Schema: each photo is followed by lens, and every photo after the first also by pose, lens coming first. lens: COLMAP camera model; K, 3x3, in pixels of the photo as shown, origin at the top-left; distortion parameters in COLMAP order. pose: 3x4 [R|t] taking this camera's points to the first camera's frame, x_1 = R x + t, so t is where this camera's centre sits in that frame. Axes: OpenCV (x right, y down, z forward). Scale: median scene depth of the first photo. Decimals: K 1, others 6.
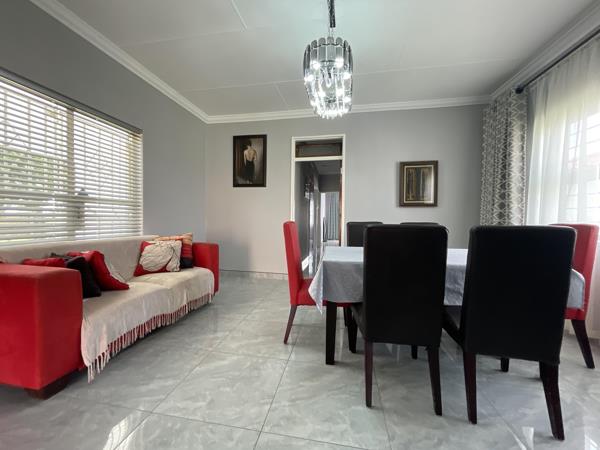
lens RADIAL K [[241.6, 0, 299.0], [0, 241.6, 225.5], [0, 0, 1]] dist [-0.000959, 0.000389]
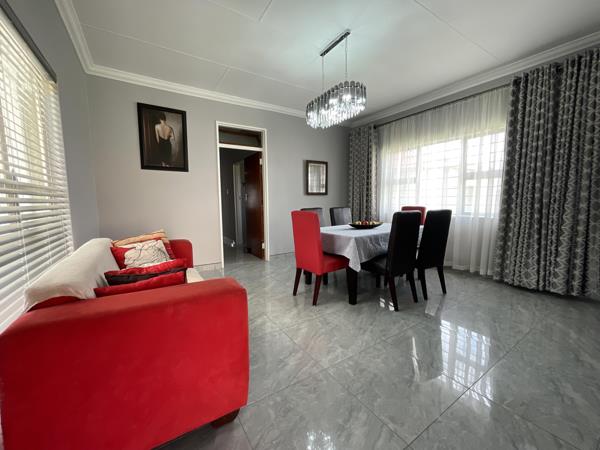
lens RADIAL K [[241.6, 0, 299.0], [0, 241.6, 226.0], [0, 0, 1]] dist [-0.000959, 0.000389]
pose [[0.730321, -0.087688, 0.677453, -0.492664], [0.034867, 0.995219, 0.091230, -0.029811], [-0.682214, -0.043006, 0.729887, 0.066918]]
